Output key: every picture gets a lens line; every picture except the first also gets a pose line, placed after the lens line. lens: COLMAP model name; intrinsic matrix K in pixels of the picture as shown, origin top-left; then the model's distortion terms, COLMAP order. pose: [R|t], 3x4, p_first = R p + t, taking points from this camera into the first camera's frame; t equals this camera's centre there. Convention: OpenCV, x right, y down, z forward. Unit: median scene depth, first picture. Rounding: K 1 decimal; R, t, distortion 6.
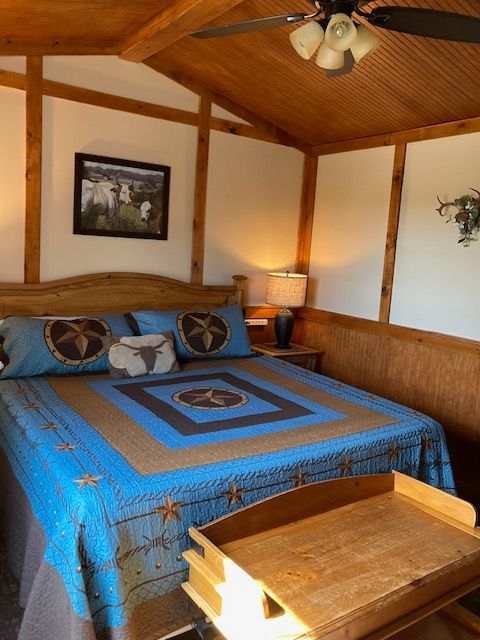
lens RADIAL K [[530.7, 0, 239.8], [0, 530.7, 319.7], [0, 0, 1]] dist [0.049945, -0.048411]
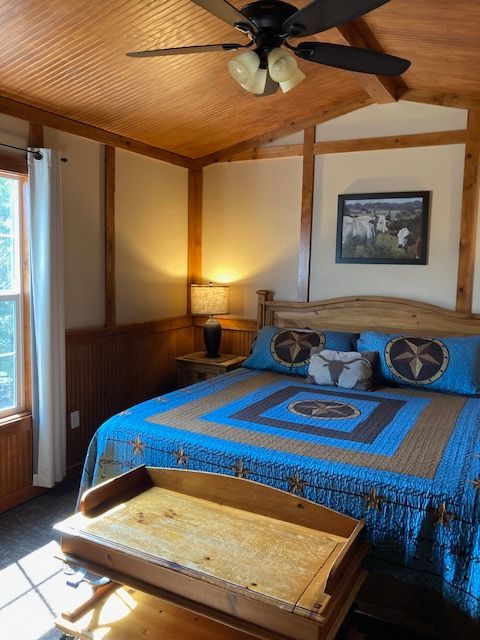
lens RADIAL K [[530.7, 0, 239.7], [0, 530.7, 320.0], [0, 0, 1]] dist [0.049945, -0.048411]
pose [[0.462666, 0.048894, -0.885183, 0.629509], [-0.121168, 0.992596, -0.008505, 0.001086], [0.878213, 0.111191, 0.465165, 0.273383]]
